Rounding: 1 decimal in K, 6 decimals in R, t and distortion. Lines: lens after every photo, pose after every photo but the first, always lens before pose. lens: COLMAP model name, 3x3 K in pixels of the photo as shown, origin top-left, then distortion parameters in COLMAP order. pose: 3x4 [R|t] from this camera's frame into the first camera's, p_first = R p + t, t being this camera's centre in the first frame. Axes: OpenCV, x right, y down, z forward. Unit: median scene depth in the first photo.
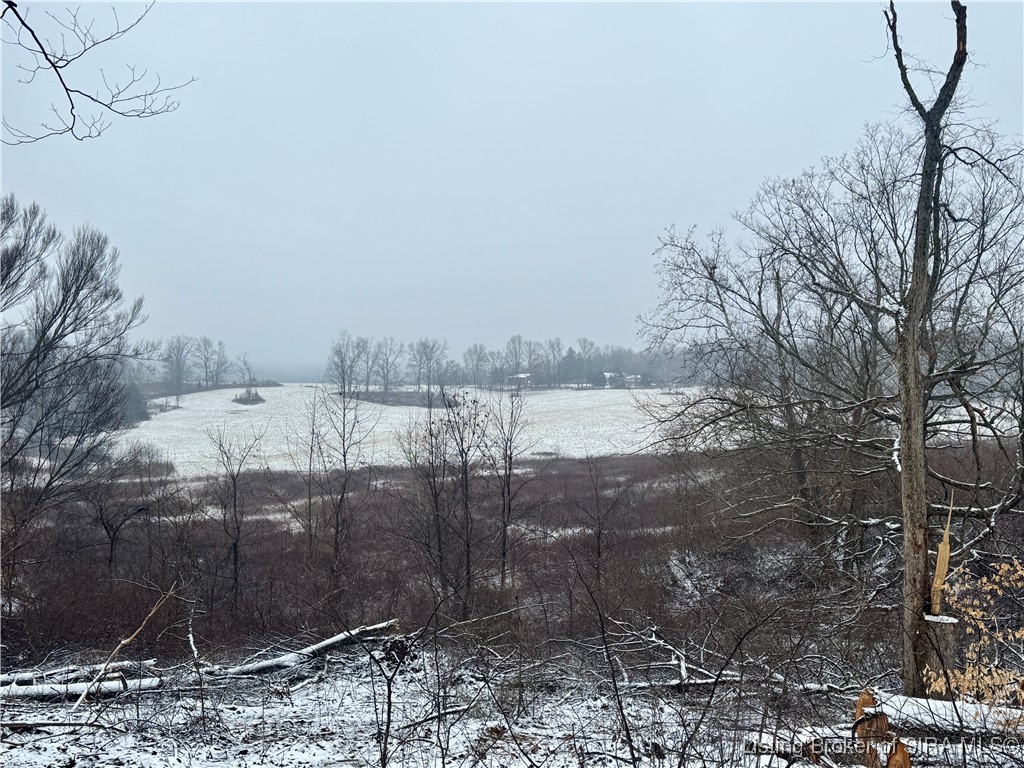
lens RADIAL K [[1132.0, 0, 511.5], [0, 1132.0, 382.8], [0, 0, 1]] dist [-0.022164, 0.000000]
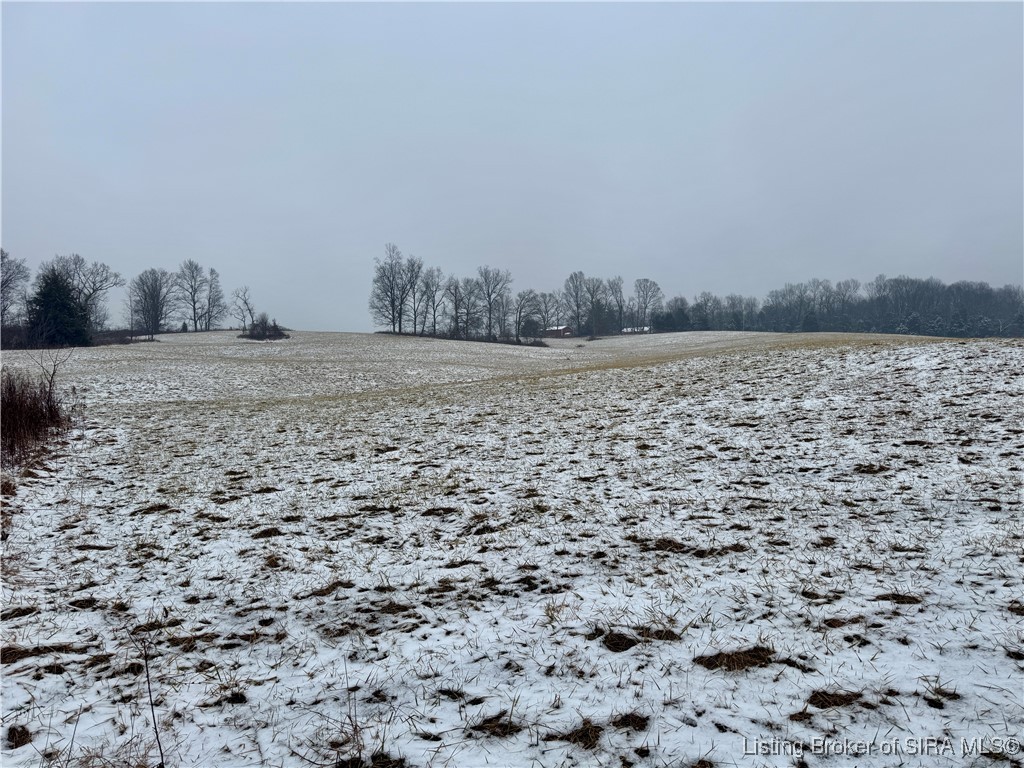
lens RADIAL K [[706.4, 0, 514.4], [0, 706.4, 382.8], [0, 0, 1]] dist [0.013009, -0.027201]
pose [[0.984047, -0.016585, 0.177135, -0.144222], [0.015965, 0.999860, 0.004926, 0.040151], [-0.177192, -0.002019, 0.984174, 0.498797]]
